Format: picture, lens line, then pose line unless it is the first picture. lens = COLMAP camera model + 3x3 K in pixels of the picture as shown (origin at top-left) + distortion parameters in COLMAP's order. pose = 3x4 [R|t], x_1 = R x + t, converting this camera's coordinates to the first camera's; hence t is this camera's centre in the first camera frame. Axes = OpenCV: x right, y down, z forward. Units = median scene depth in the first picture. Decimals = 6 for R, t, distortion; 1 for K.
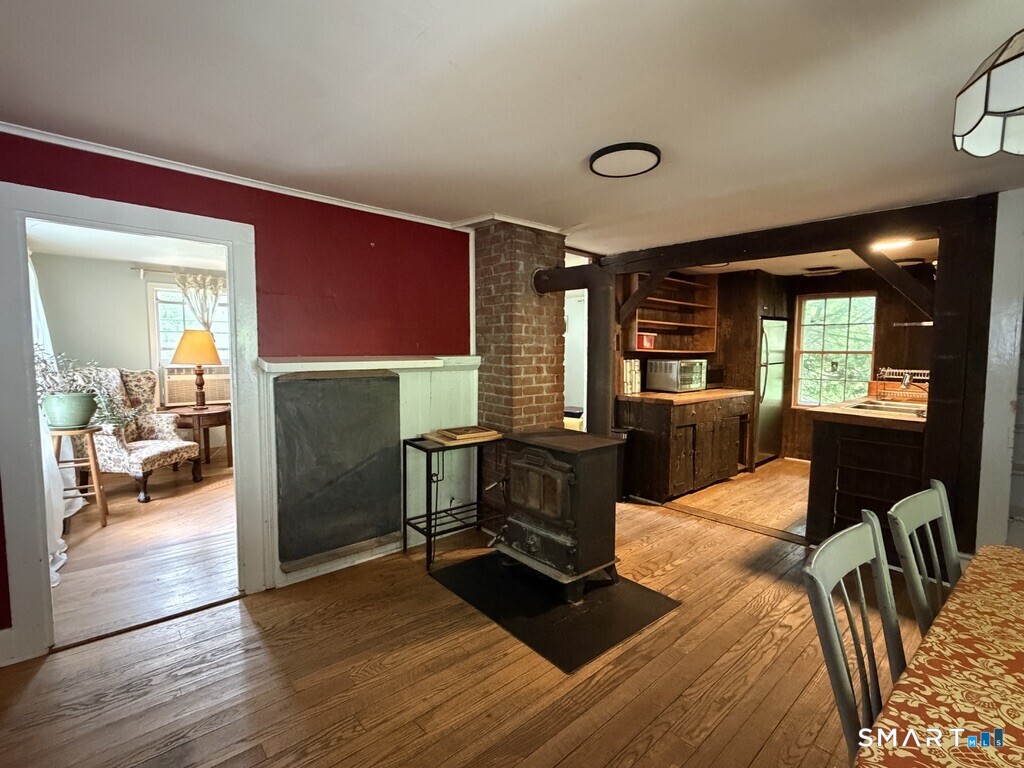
lens RADIAL K [[475.9, 0, 506.9], [0, 475.9, 386.3], [0, 0, 1]] dist [-0.000448, 0.000257]
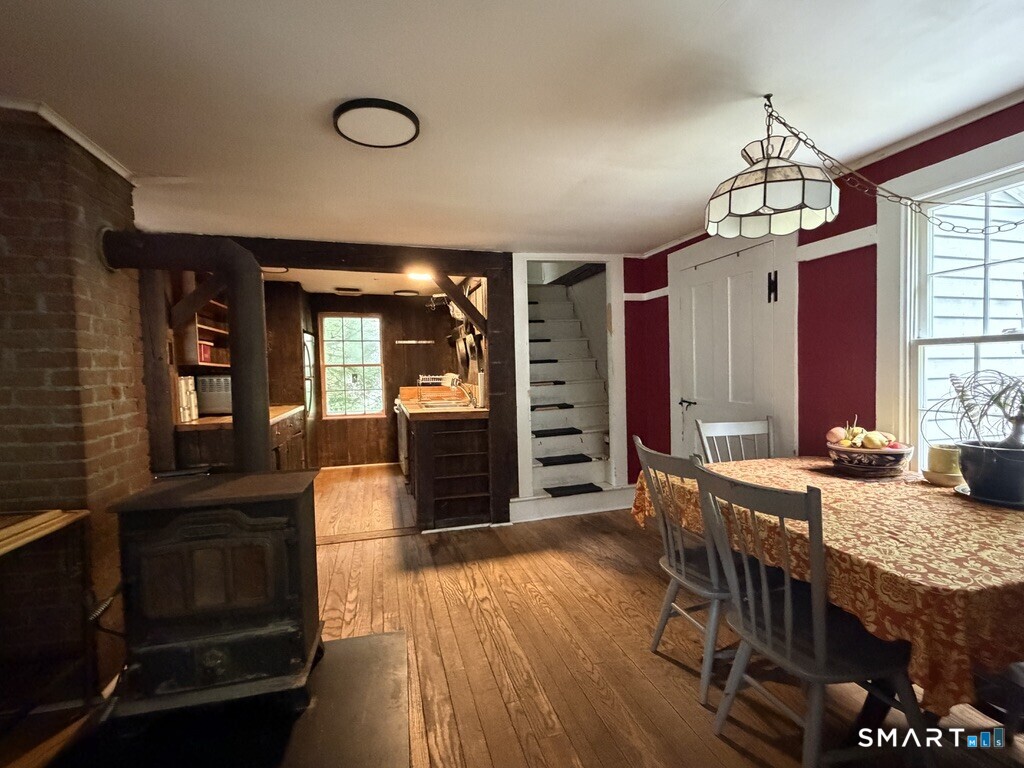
lens RADIAL K [[475.9, 0, 510.2], [0, 475.9, 384.4], [0, 0, 1]] dist [-0.000448, 0.000257]
pose [[0.440770, -0.047778, 0.896348, -0.254532], [0.089911, 0.995910, 0.008872, -0.005030], [-0.893106, 0.076681, 0.443263, 0.276821]]
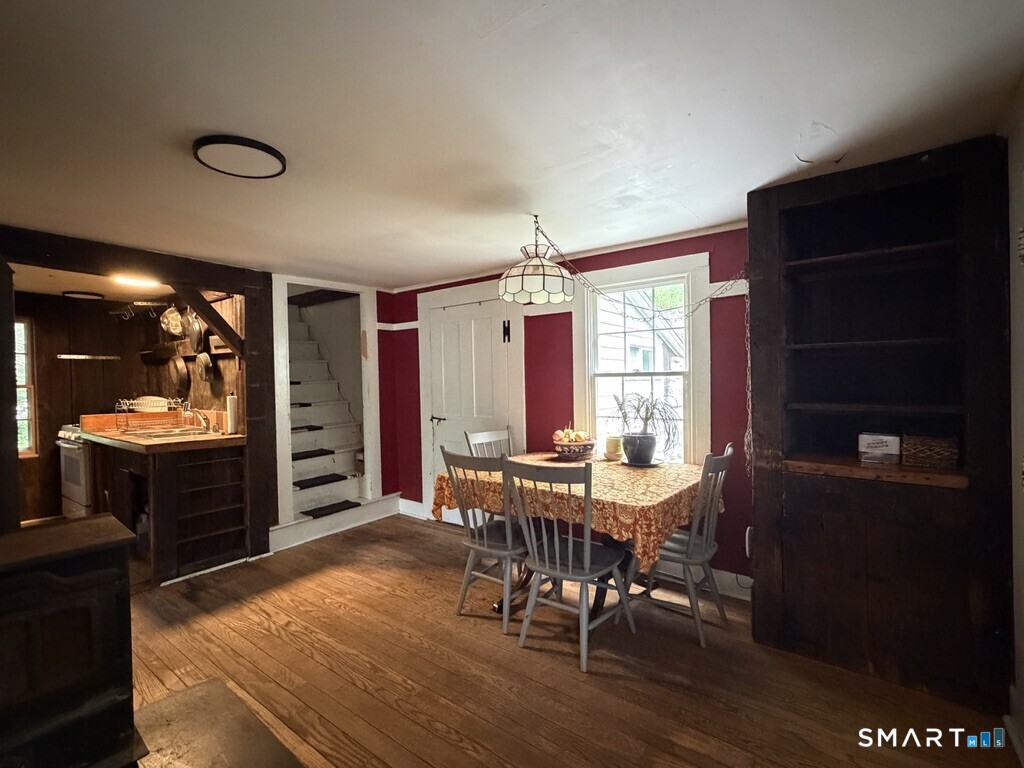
lens RADIAL K [[475.9, 0, 510.3], [0, 475.9, 383.8], [0, 0, 1]] dist [-0.000448, 0.000257]
pose [[-0.192383, -0.010453, 0.981264, -0.419104], [0.088141, 0.995718, 0.027888, -0.031920], [-0.977353, 0.091855, -0.190638, 0.441400]]
